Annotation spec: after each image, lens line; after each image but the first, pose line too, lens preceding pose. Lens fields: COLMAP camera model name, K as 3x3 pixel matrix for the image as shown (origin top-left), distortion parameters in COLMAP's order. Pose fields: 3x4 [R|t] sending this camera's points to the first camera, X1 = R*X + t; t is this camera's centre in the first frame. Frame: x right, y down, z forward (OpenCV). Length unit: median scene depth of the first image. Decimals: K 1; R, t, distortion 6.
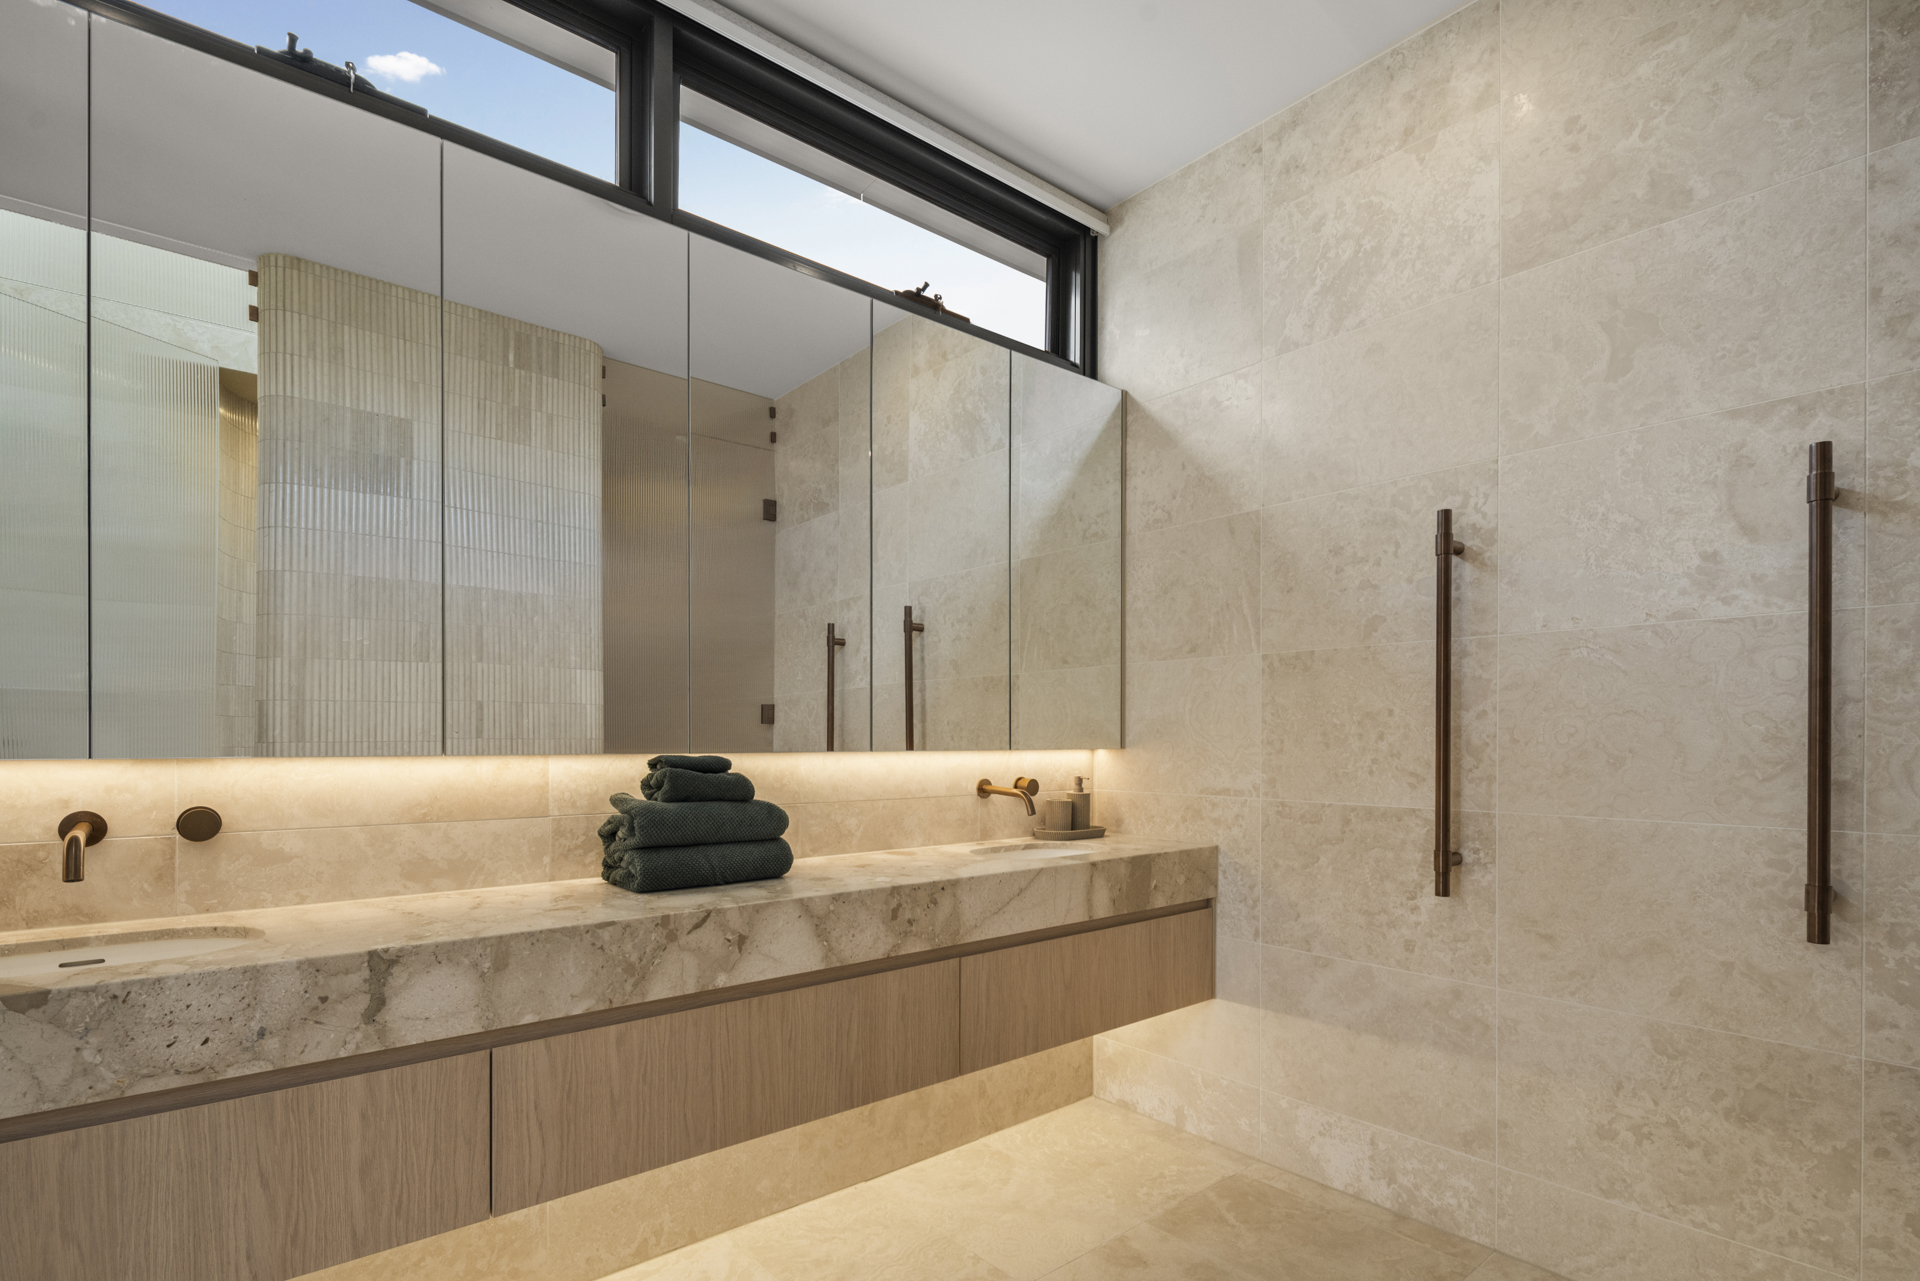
lens RADIAL K [[936.4, 0, 956.8], [0, 936.4, 742.6], [0, 0, 1]] dist [0.003976, -0.004712]
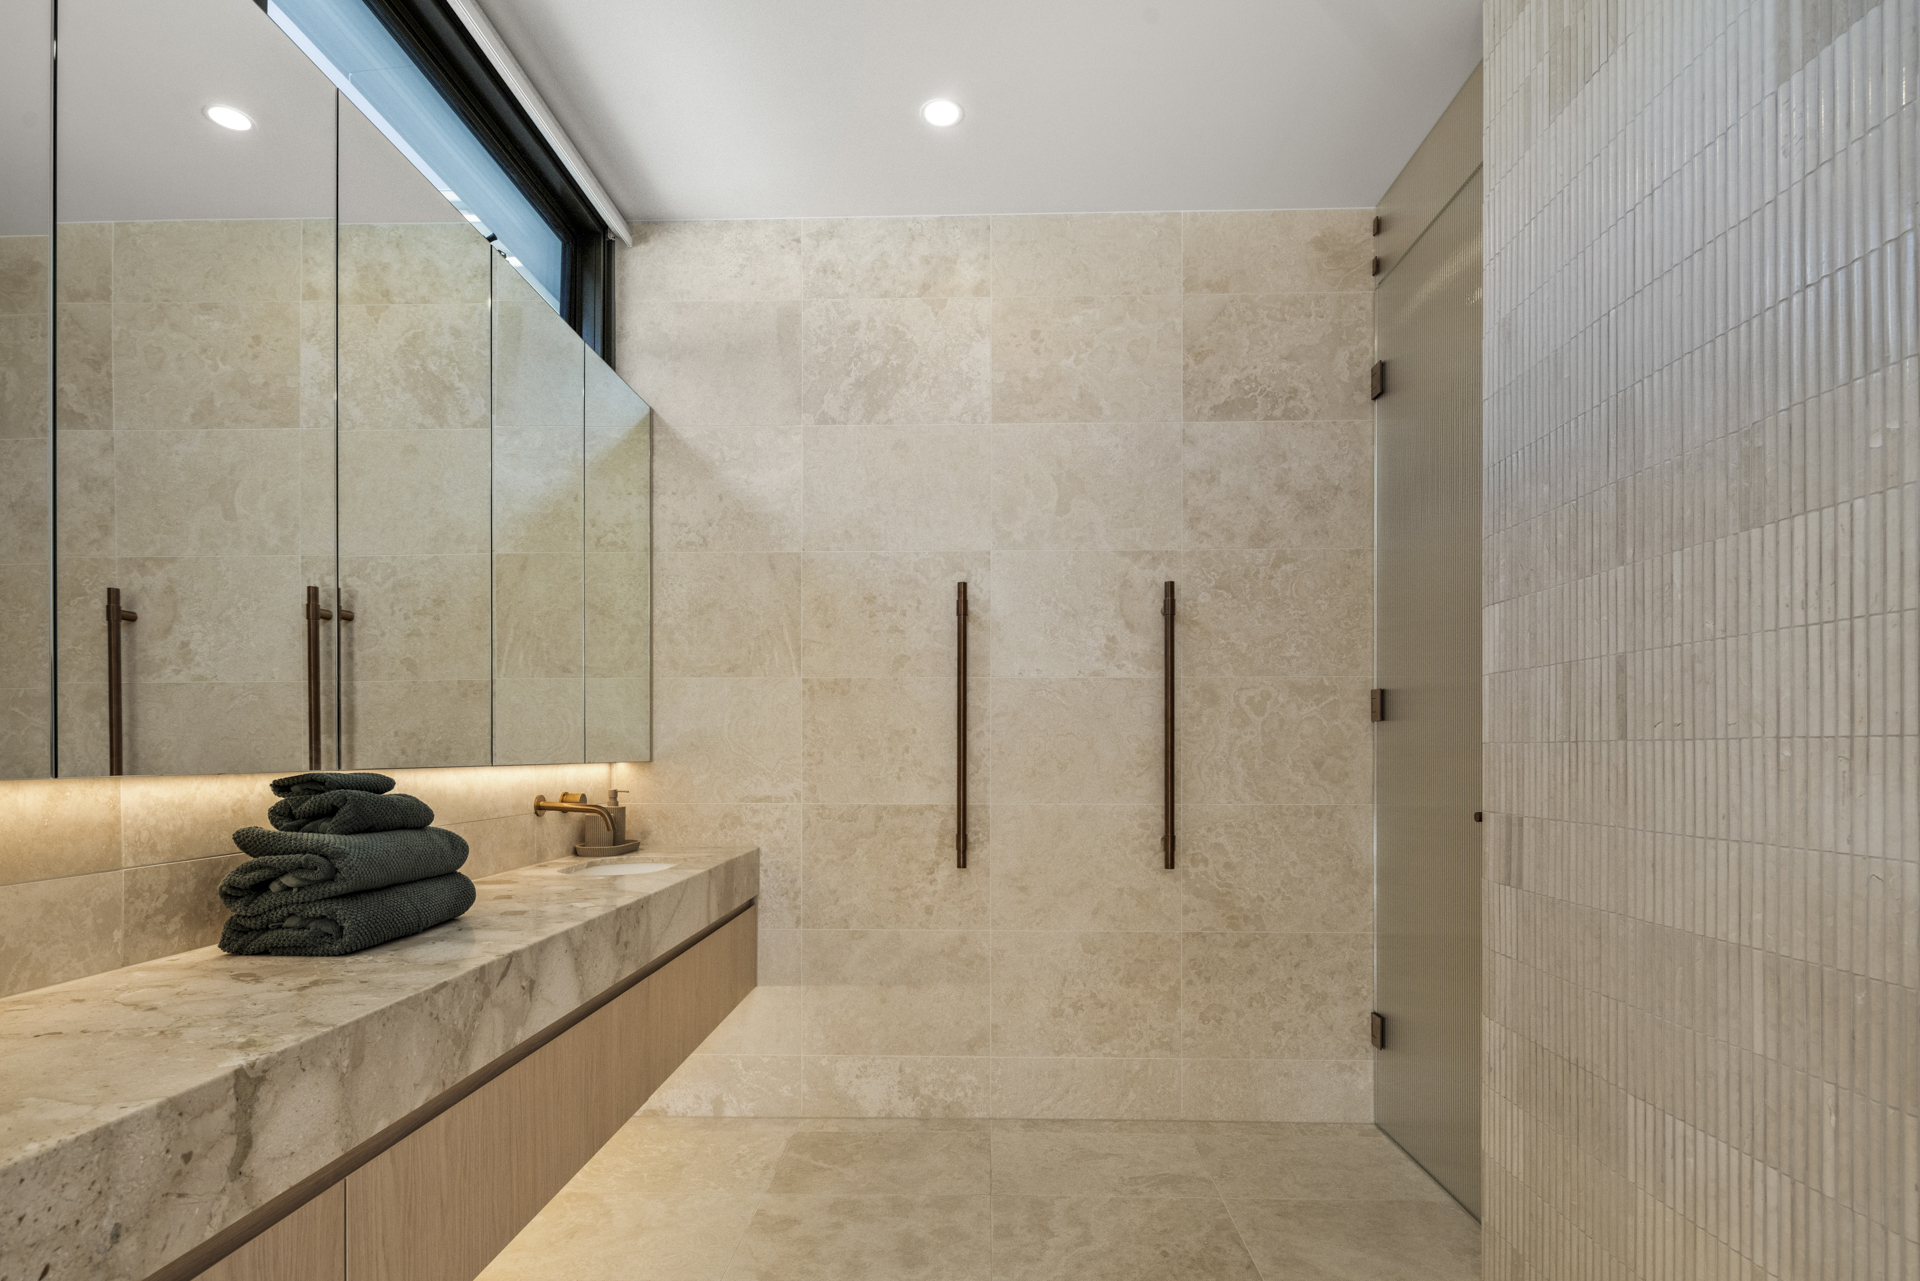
lens RADIAL K [[937.4, 0, 963.7], [0, 937.4, 751.7], [0, 0, 1]] dist [-0.000165, -0.001213]
pose [[0.658353, -0.000204, 0.752709, -0.490304], [0.003362, 0.999991, -0.002670, -0.000113], [-0.752702, 0.004288, 0.658348, 0.107068]]
